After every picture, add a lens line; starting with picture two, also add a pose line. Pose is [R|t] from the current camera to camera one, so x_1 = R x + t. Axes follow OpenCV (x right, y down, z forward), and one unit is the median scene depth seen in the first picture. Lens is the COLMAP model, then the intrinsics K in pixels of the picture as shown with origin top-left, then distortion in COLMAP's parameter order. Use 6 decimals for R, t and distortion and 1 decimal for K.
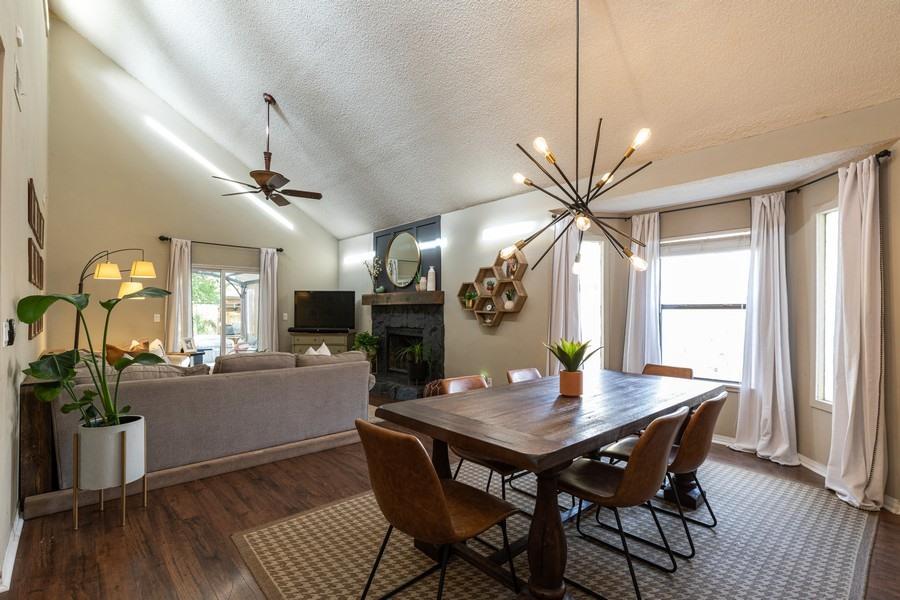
lens RADIAL K [[412.3, 0, 448.4], [0, 412.3, 311.7], [0, 0, 1]] dist [0.000734, 0.000528]
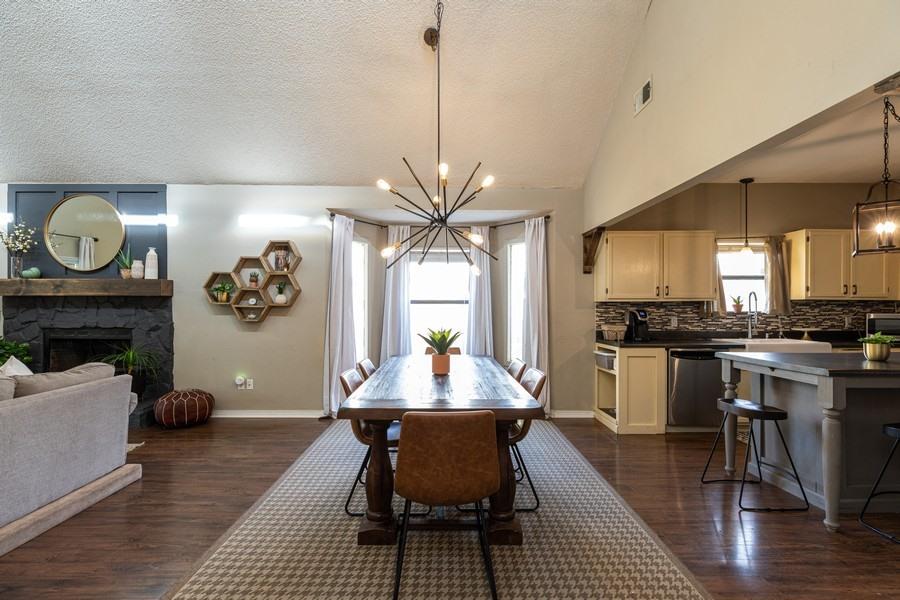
lens RADIAL K [[409.4, 0, 443.8], [0, 409.4, 303.9], [0, 0, 1]] dist [0.001366, -0.000050]
pose [[0.666591, 0.001969, 0.745421, -0.399002], [0.000181, 0.999996, -0.002803, -0.002518], [-0.745423, 0.002003, 0.666588, 0.115263]]
